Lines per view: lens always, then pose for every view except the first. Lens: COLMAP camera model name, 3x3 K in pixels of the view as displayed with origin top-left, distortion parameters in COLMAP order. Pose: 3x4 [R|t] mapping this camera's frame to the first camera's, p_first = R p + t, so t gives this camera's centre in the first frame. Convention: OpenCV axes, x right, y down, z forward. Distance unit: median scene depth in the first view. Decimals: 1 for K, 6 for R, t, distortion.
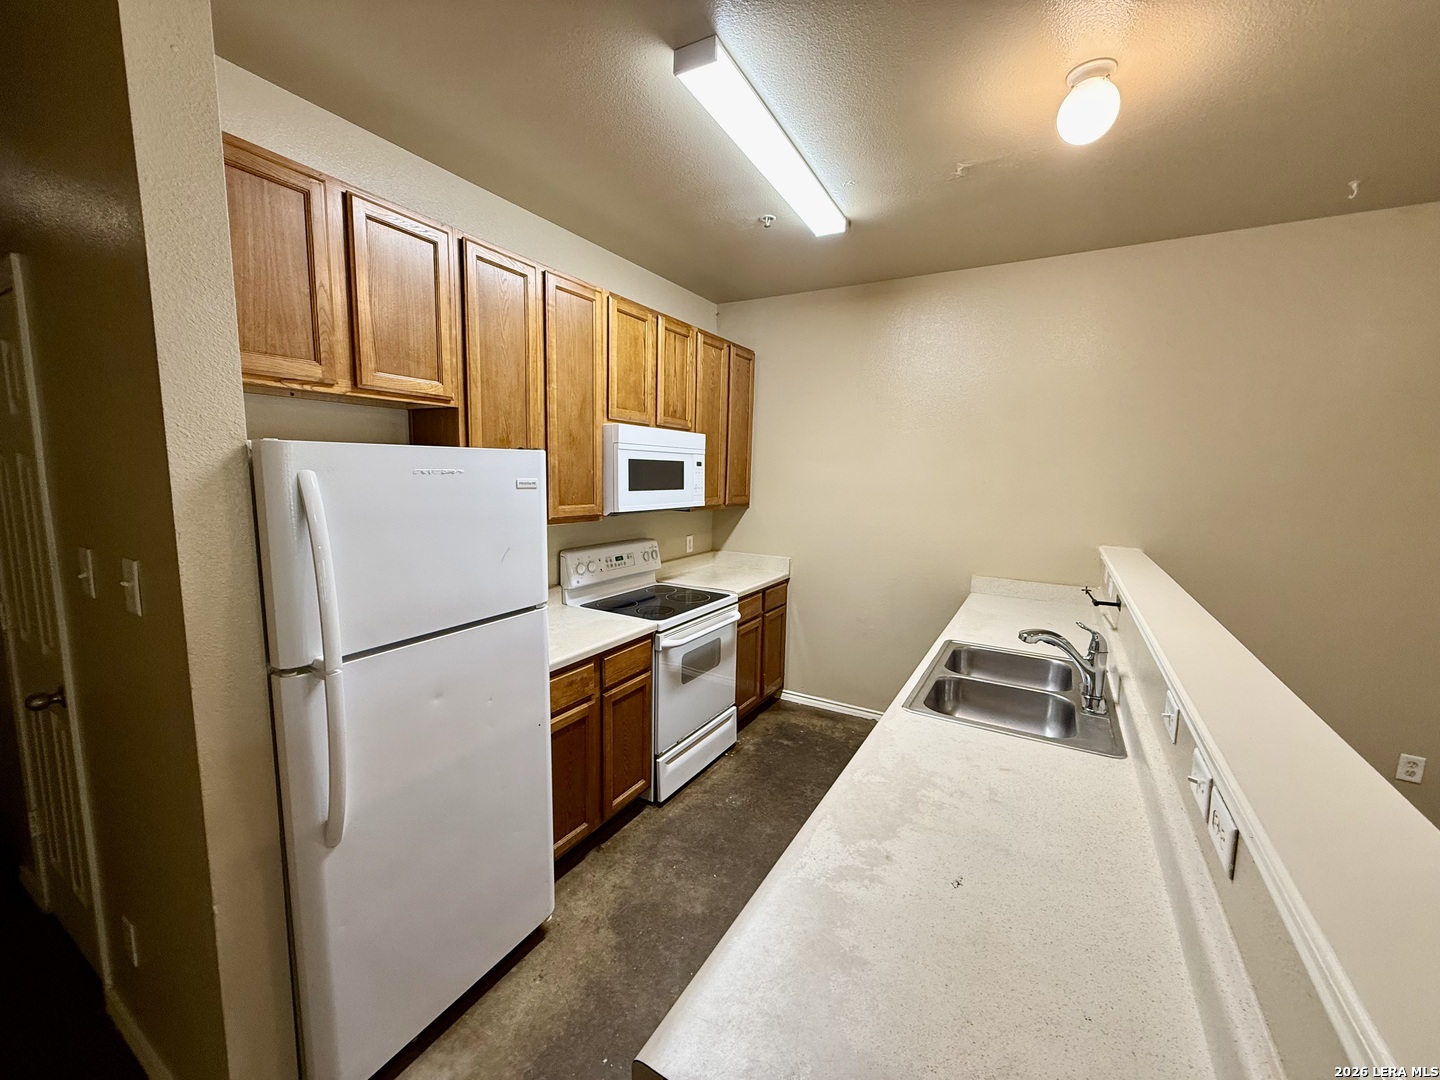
lens RADIAL K [[578.4, 0, 720.0], [0, 578.4, 540.0], [0, 0, 1]] dist [0.000959, -0.000180]
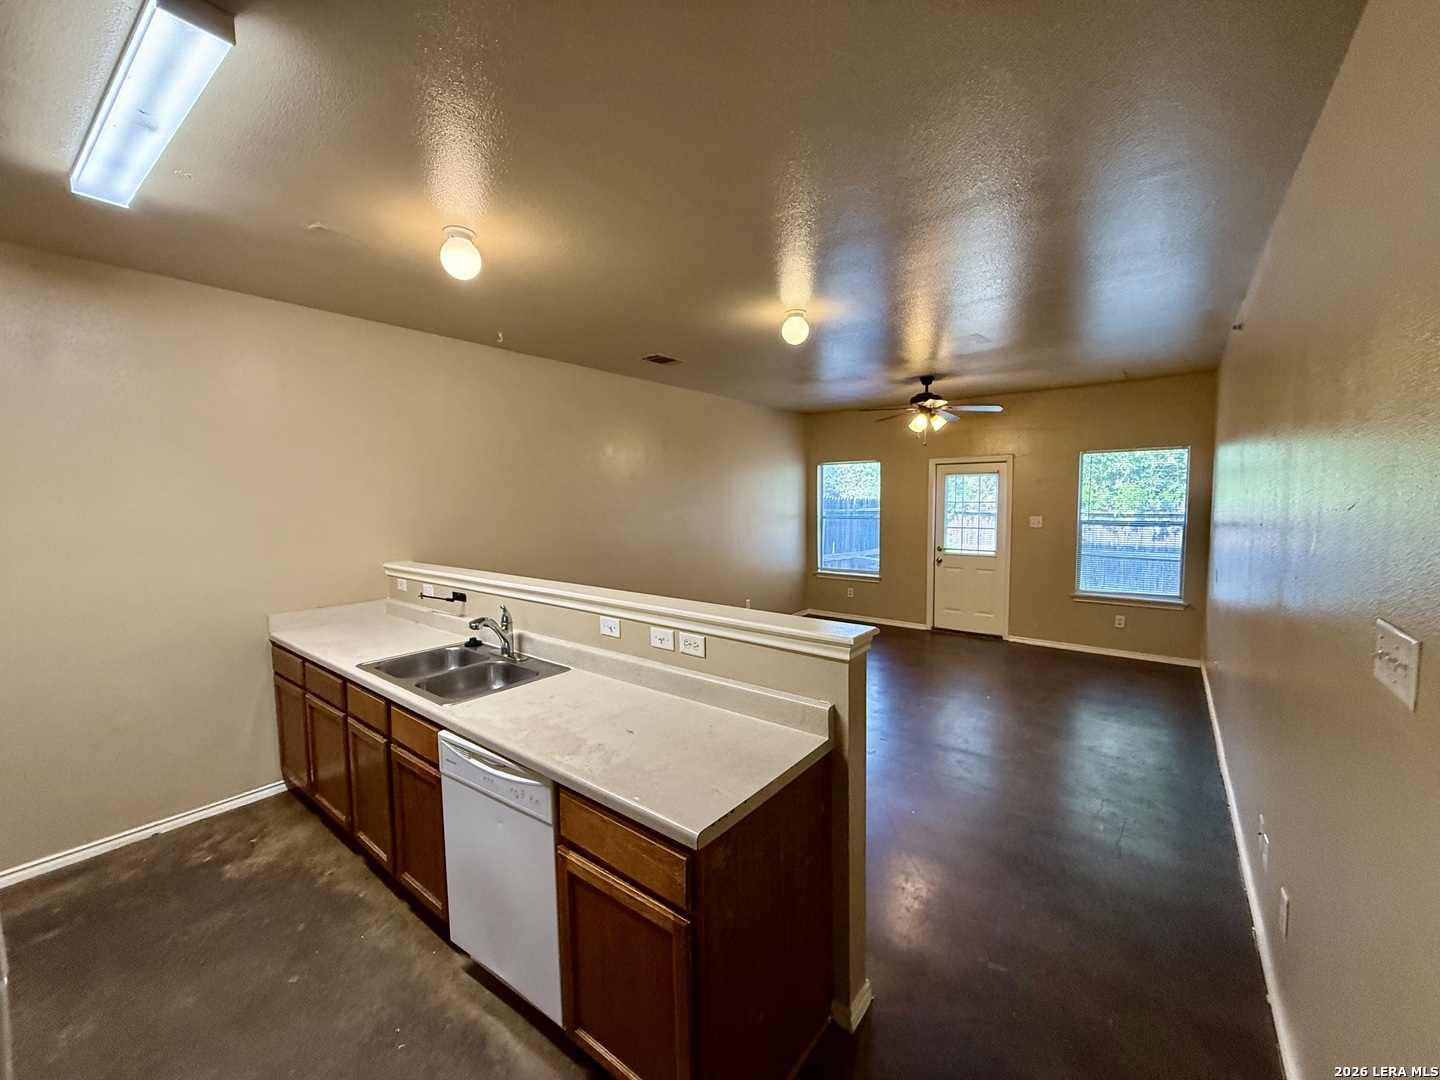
lens RADIAL K [[569.1, 0, 720.0], [0, 569.1, 540.0], [0, 0, 1]] dist [0.003961, -0.003635]
pose [[0.132430, -0.104862, 0.985630, -0.515907], [0.135460, 0.986973, 0.086805, -0.052564], [-0.981892, 0.122018, 0.144910, 0.153668]]
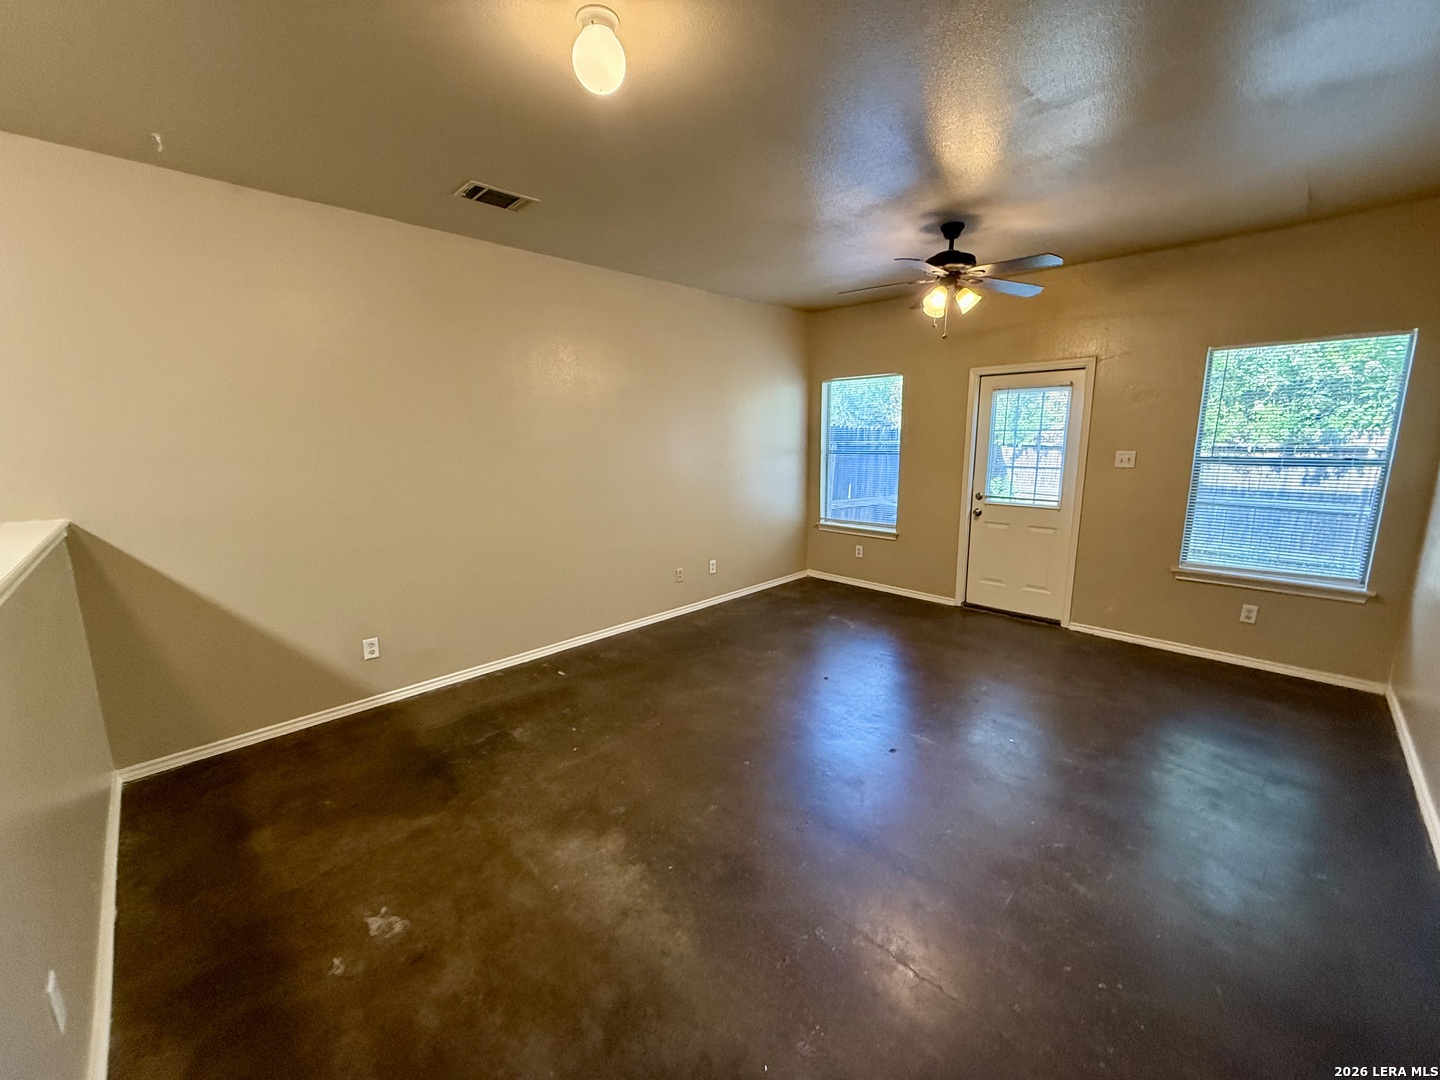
lens RADIAL K [[569.1, 0, 720.0], [0, 569.1, 540.0], [0, 0, 1]] dist [0.003961, -0.003635]
pose [[0.255790, -0.211041, 0.943416, 0.246079], [0.140118, 0.973669, 0.179818, 0.043068], [-0.956524, 0.086194, 0.278626, -0.180140]]
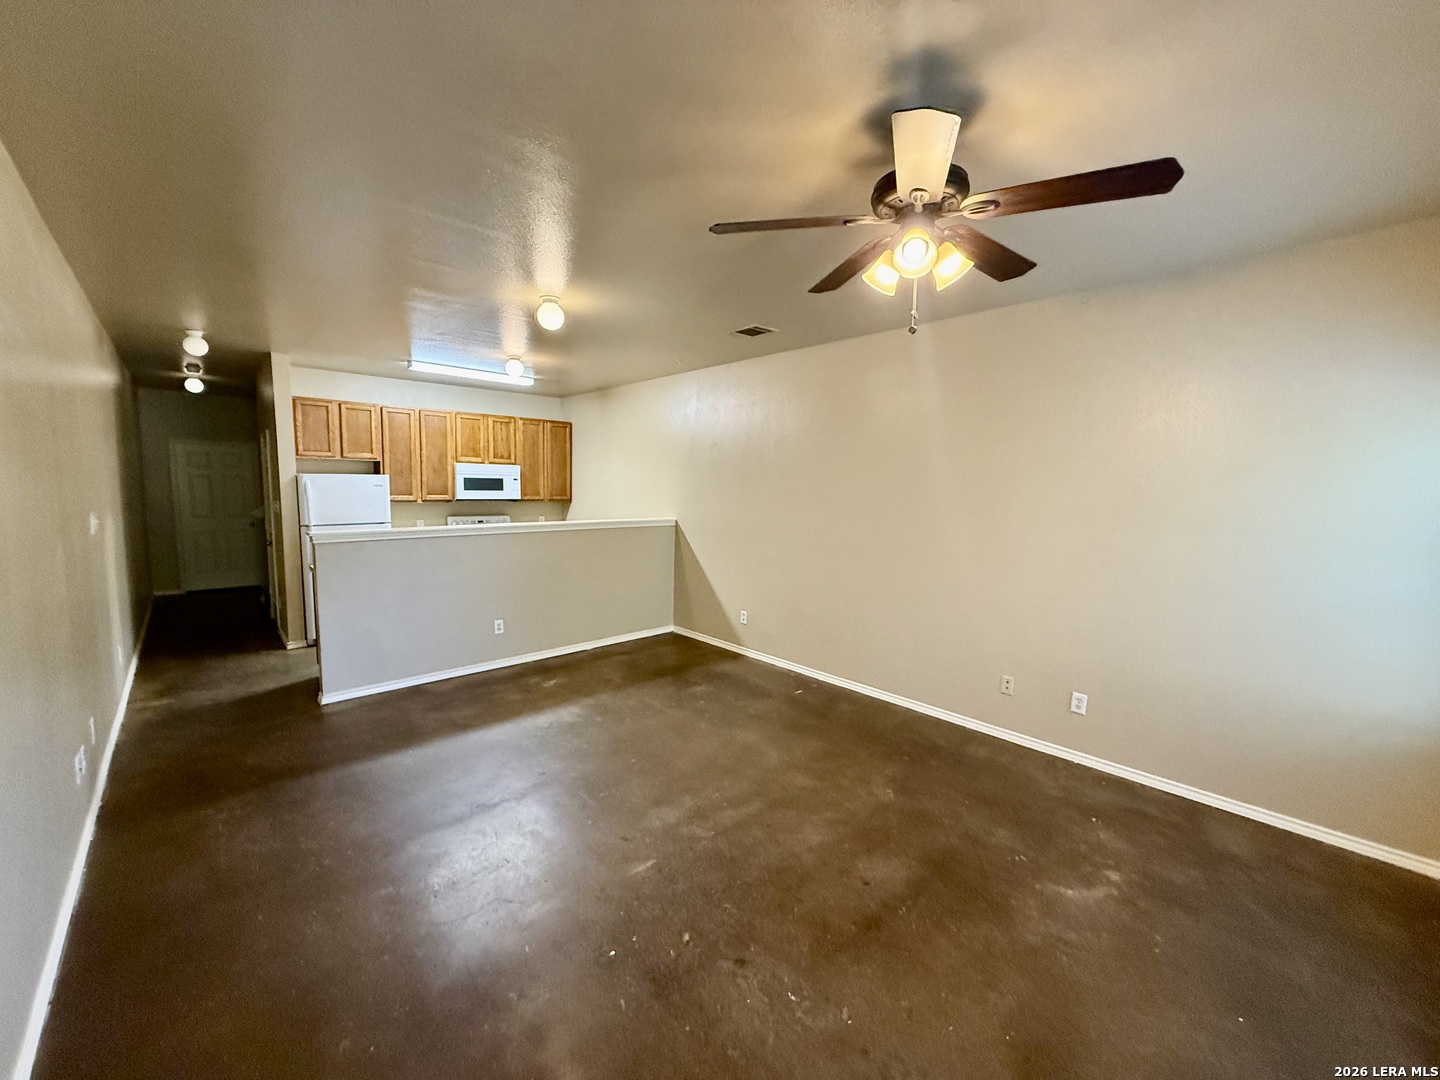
lens RADIAL K [[569.1, 0, 720.0], [0, 569.1, 540.0], [0, 0, 1]] dist [0.003961, -0.003635]
pose [[0.957117, 0.016536, -0.289230, 1.819297], [-0.026526, 0.999178, -0.030655, 0.195751], [0.288486, 0.037013, 0.956769, -1.139460]]
